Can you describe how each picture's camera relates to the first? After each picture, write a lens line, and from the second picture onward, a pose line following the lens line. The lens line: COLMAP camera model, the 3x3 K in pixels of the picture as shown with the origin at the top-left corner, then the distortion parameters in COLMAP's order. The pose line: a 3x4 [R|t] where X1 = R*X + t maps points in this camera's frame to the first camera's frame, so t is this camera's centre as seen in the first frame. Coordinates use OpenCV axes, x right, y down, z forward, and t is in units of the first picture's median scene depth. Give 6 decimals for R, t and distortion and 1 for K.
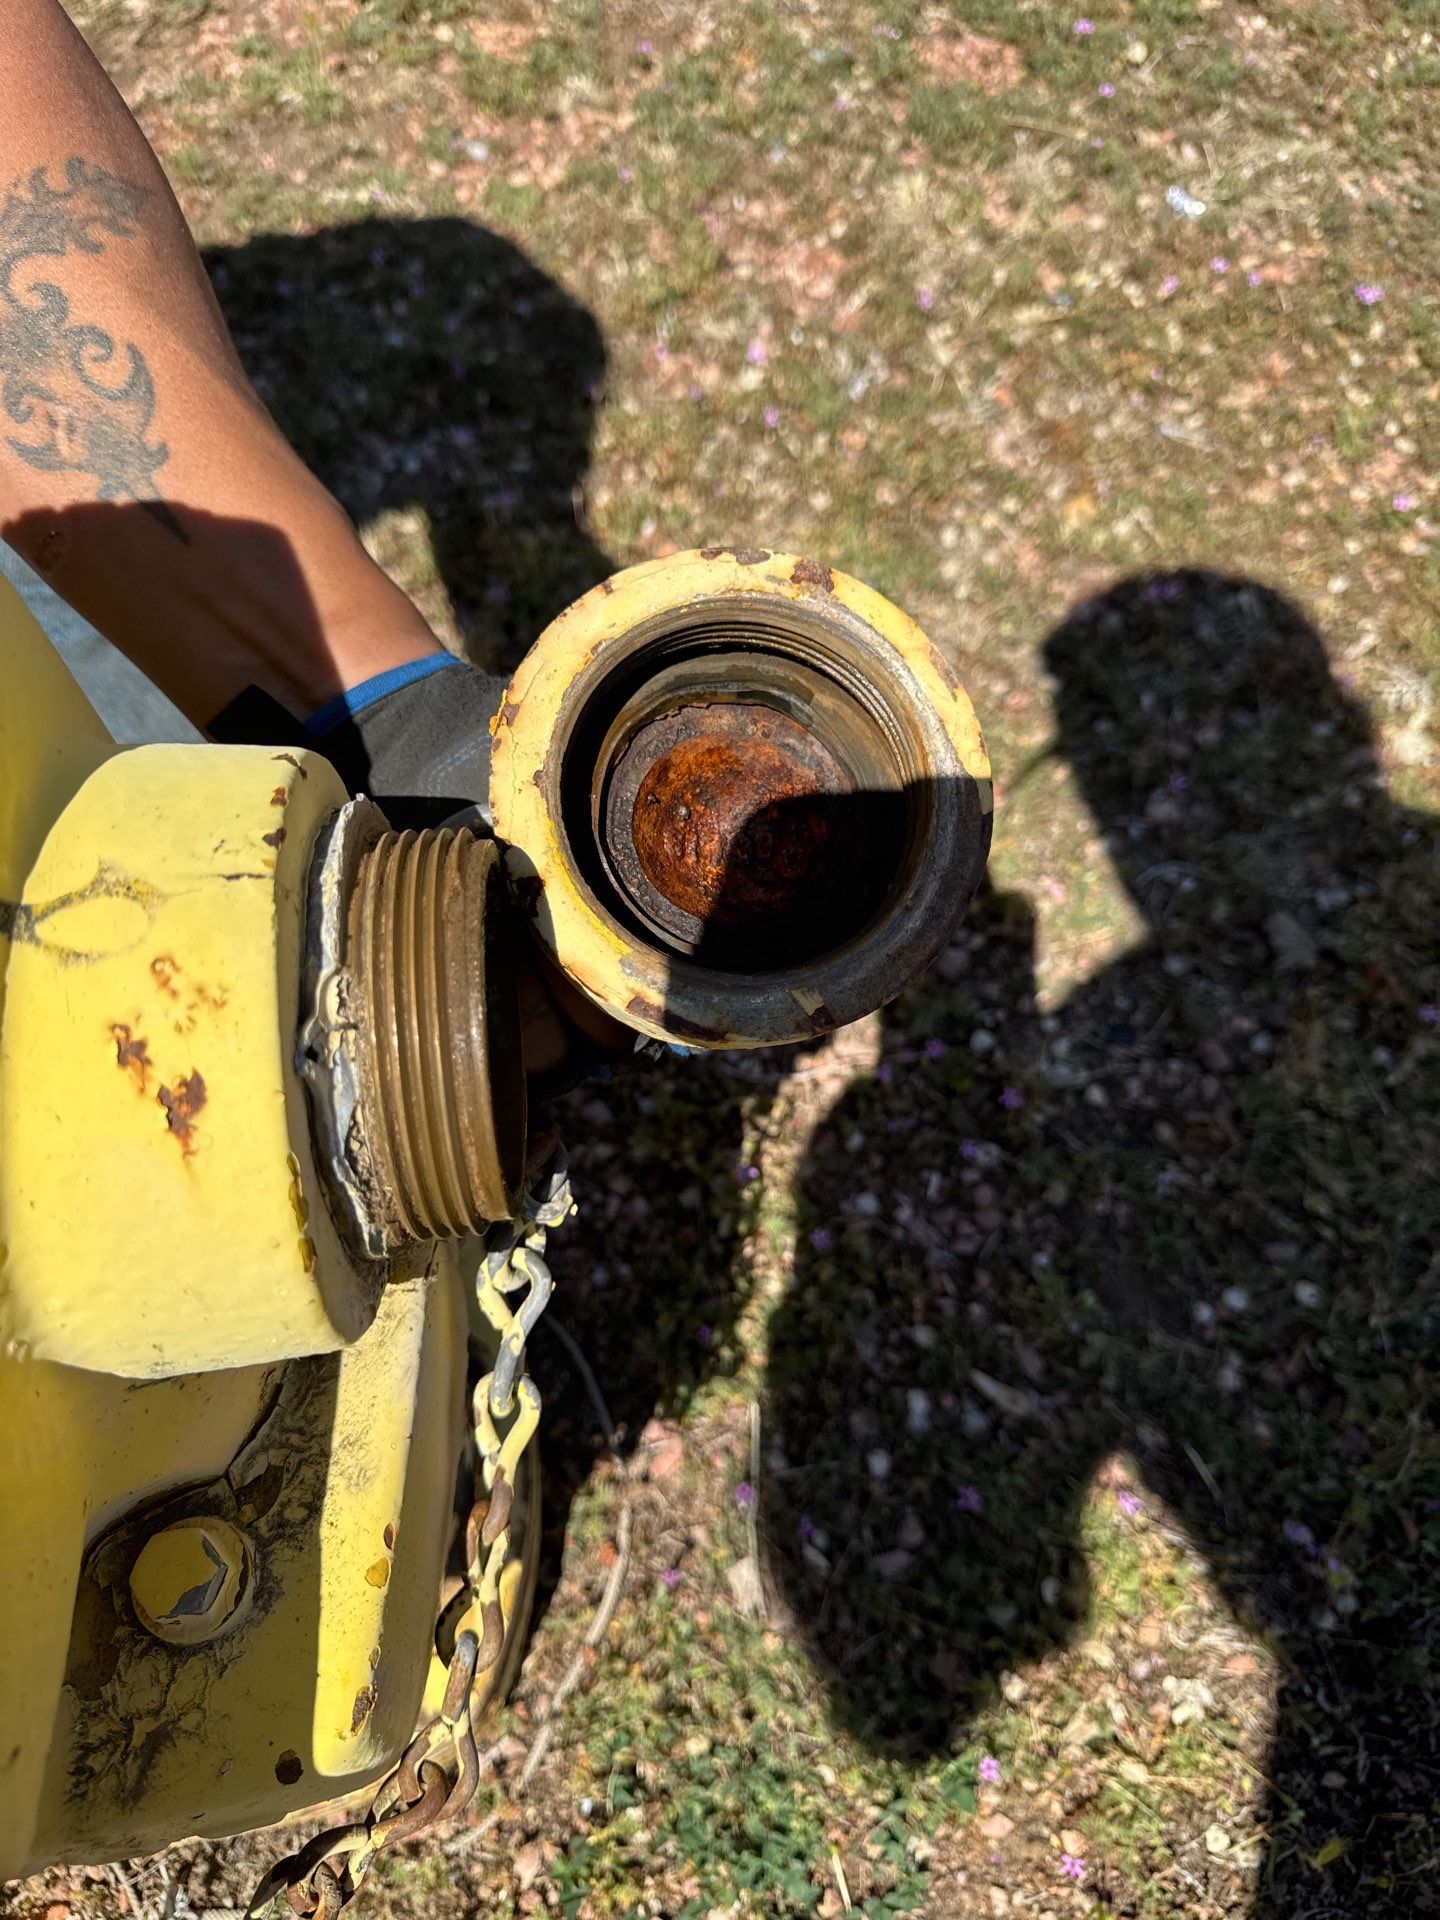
lens RADIAL K [[1412.0, 0, 720.0], [0, 1412.0, 960.0], [0, 0, 1]] dist [0.006476, -0.047068]
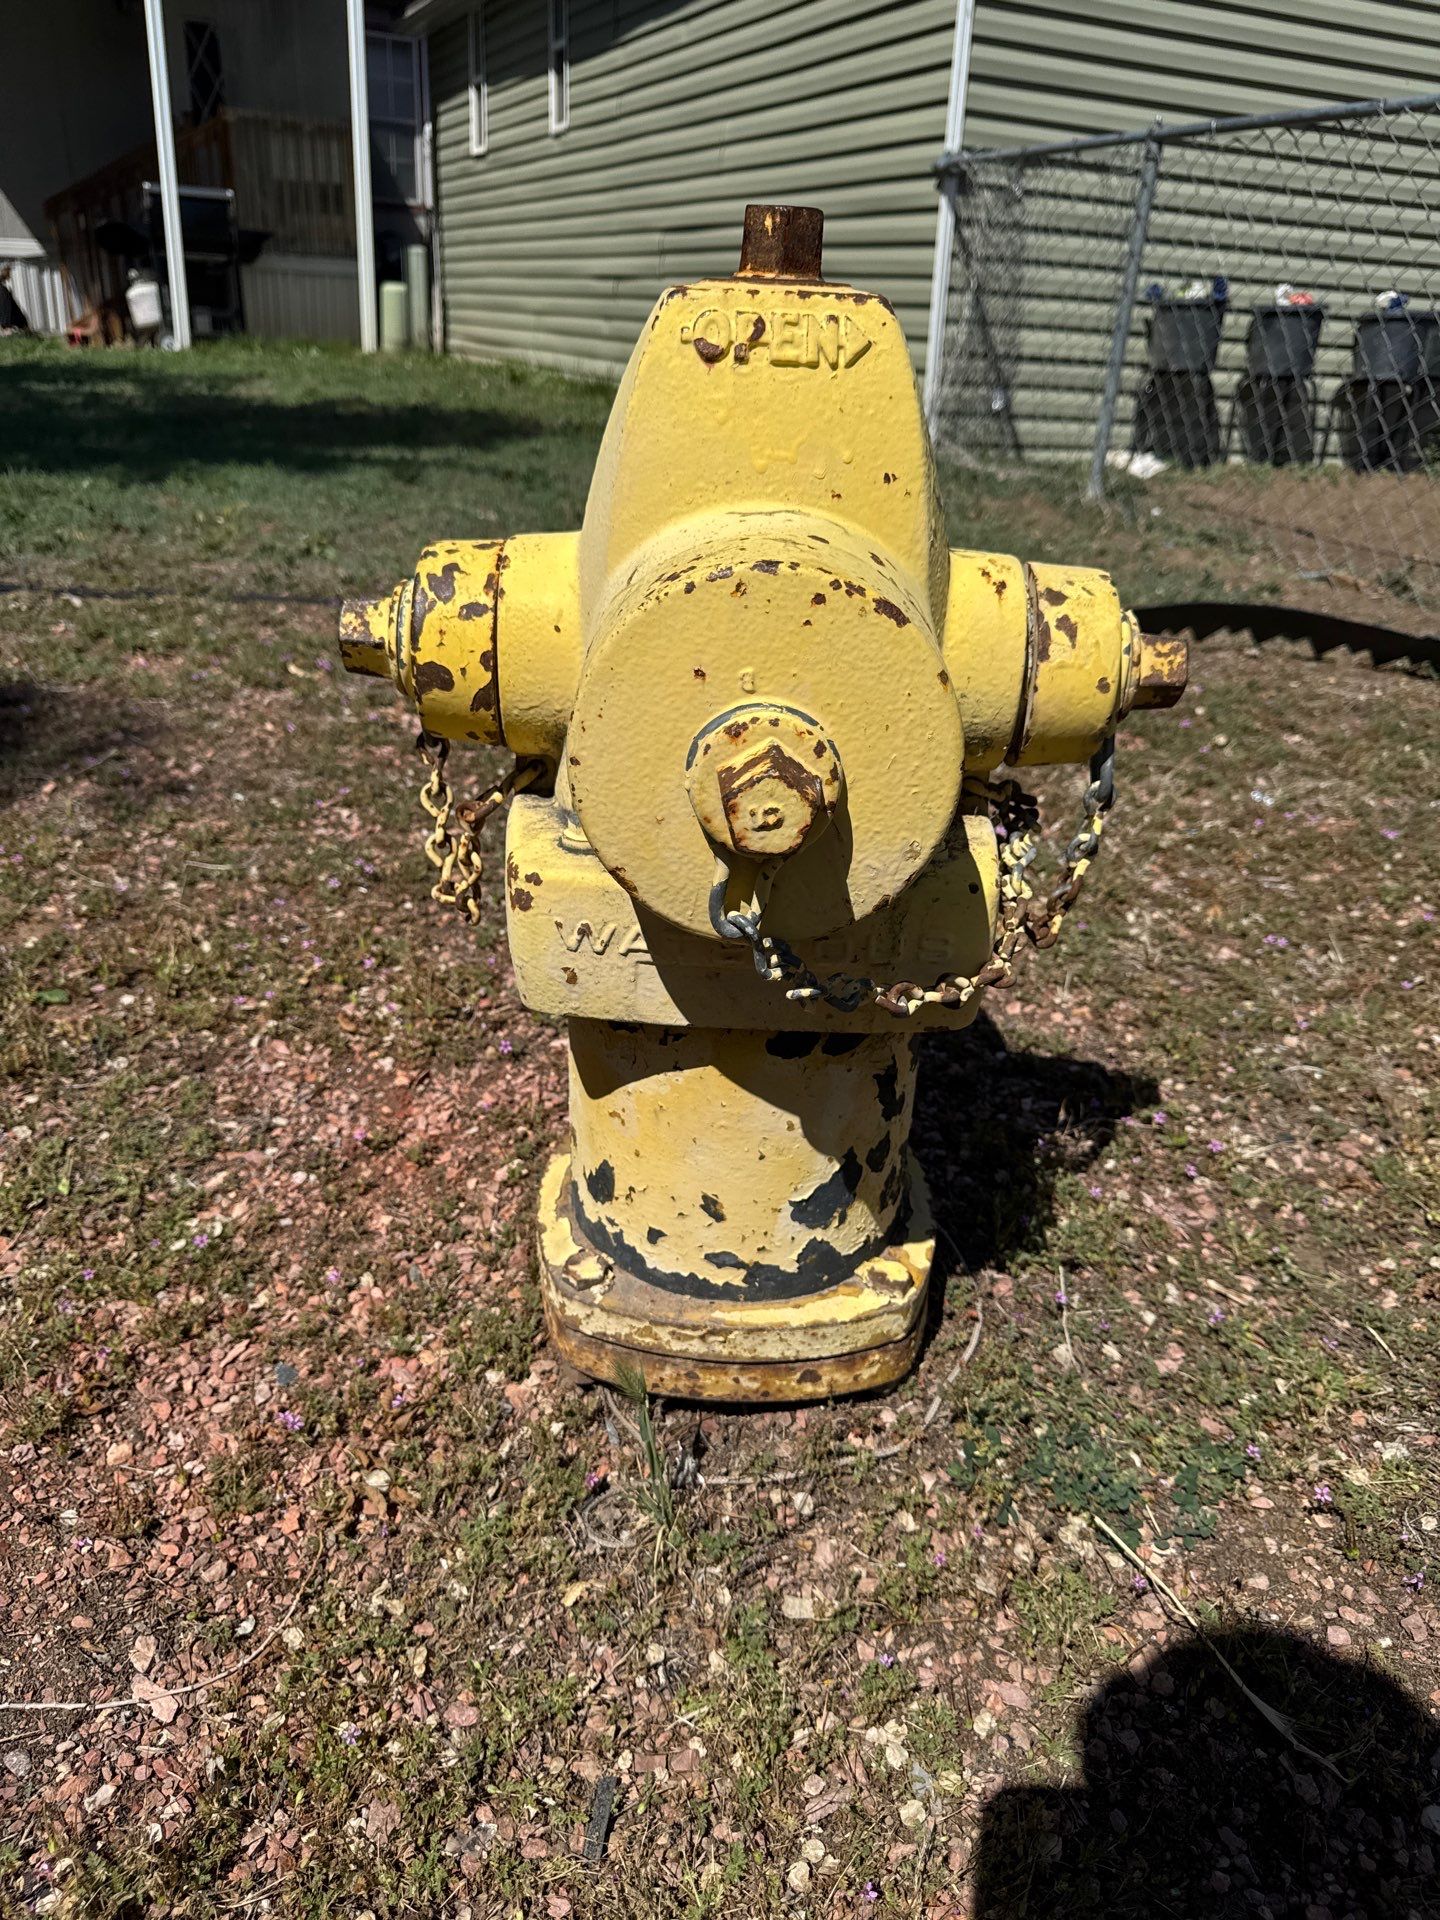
lens RADIAL K [[1412.0, 0, 720.0], [0, 1412.0, 960.0], [0, 0, 1]] dist [0.006476, -0.047068]
pose [[0.995049, 0.064682, -0.075461, -0.167376], [-0.095060, 0.841005, -0.532611, 0.604262], [0.029013, 0.537147, 0.842990, -0.297616]]
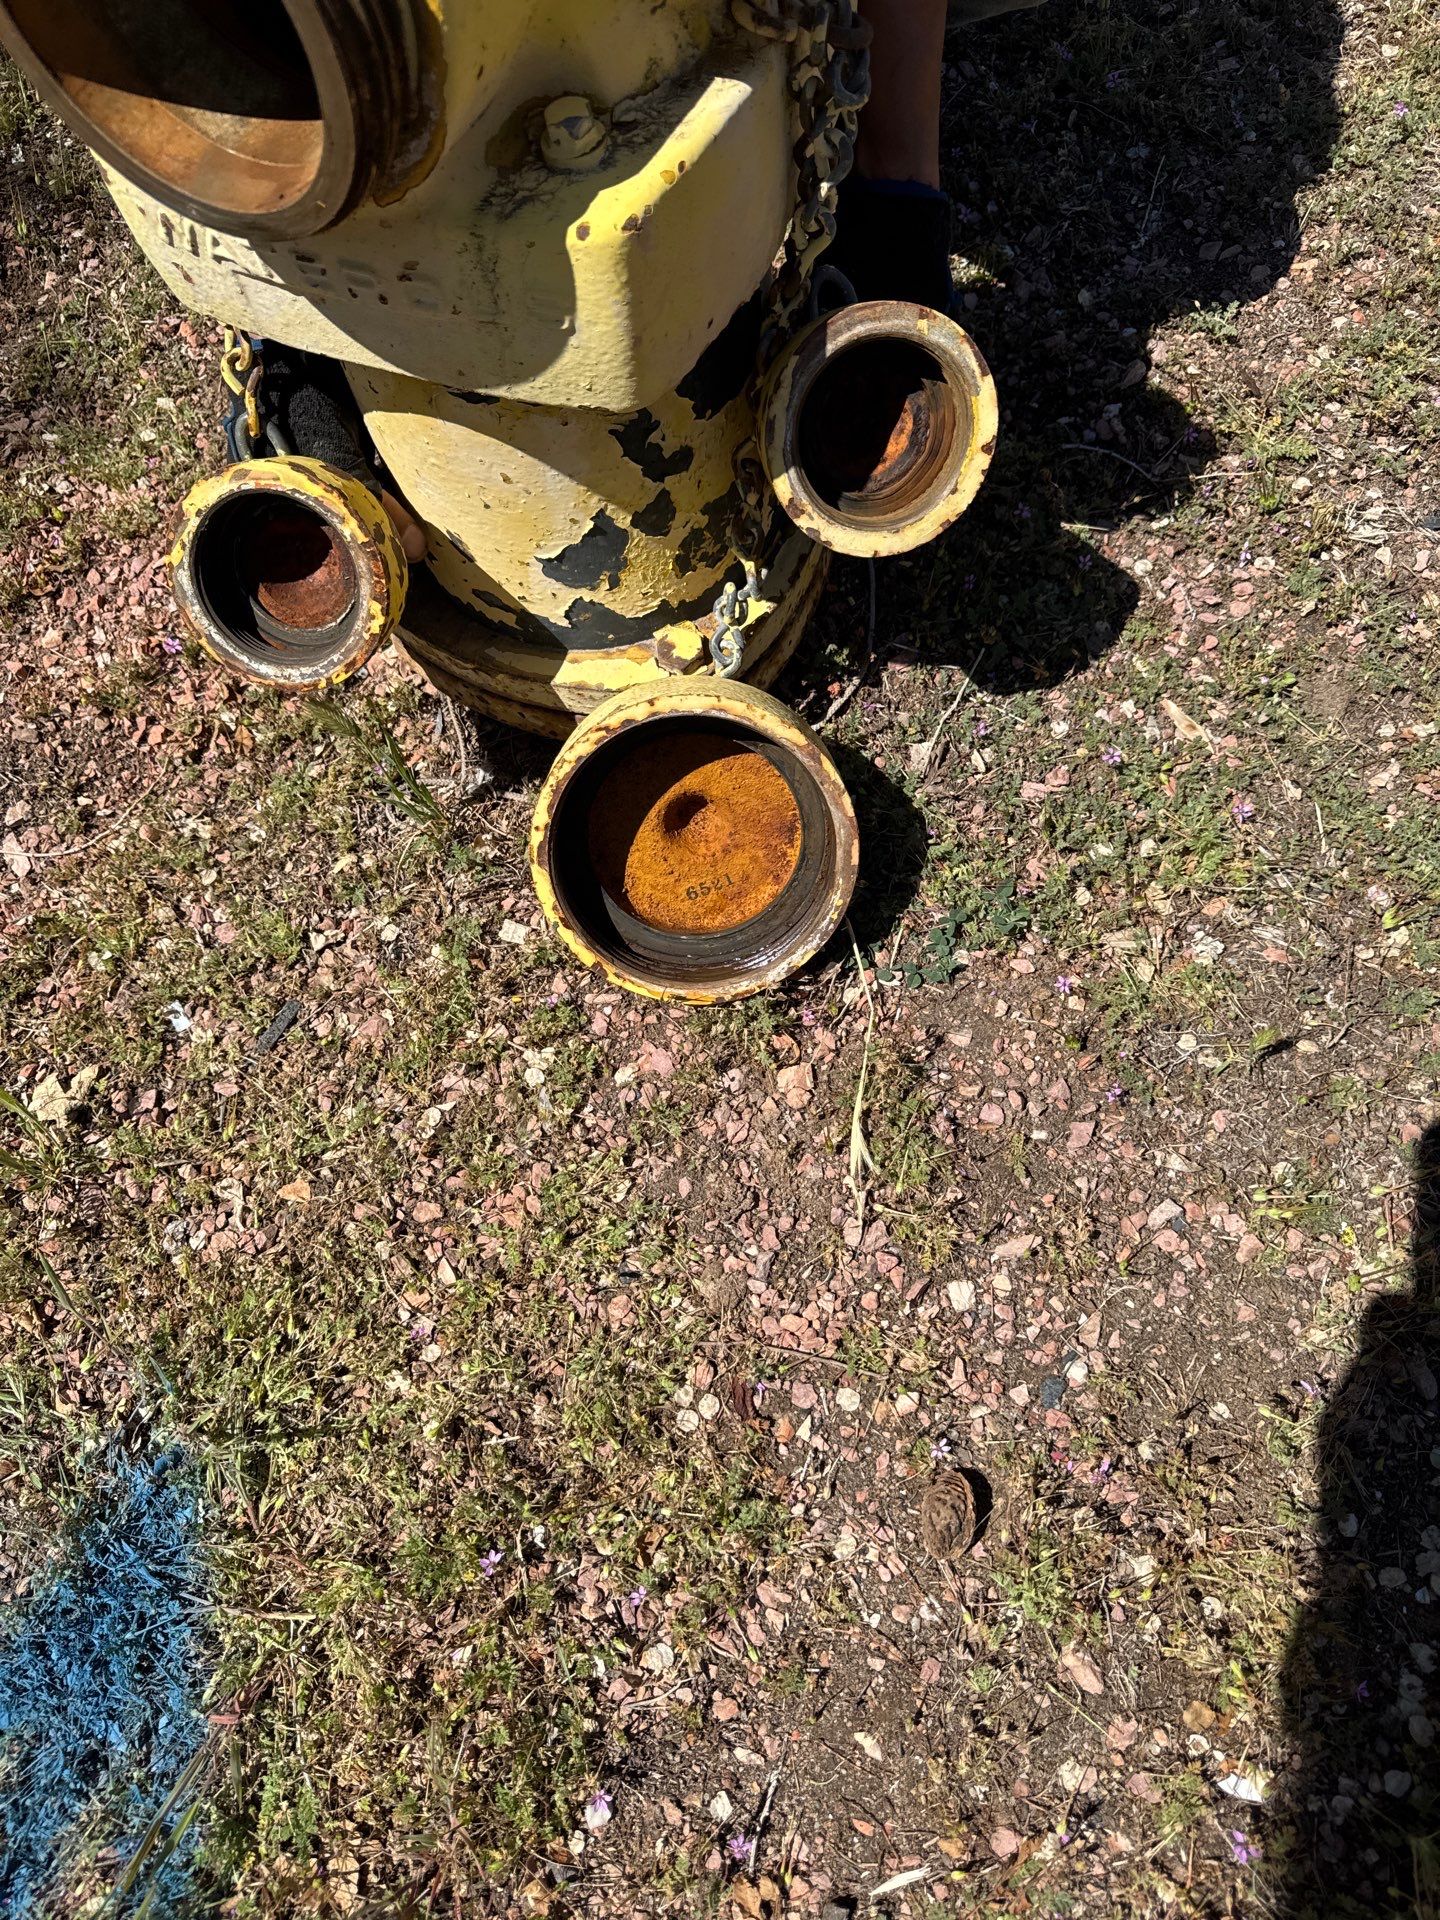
lens RADIAL K [[1193.6, 0, 720.0], [0, 1193.6, 960.0], [0, 0, 1]] dist [0.000222, 0.000032]
pose [[0.876836, 0.398393, -0.269150, 0.147496], [-0.355408, 0.914103, 0.195196, 0.318434], [0.323795, -0.075497, 0.943110, -0.091726]]
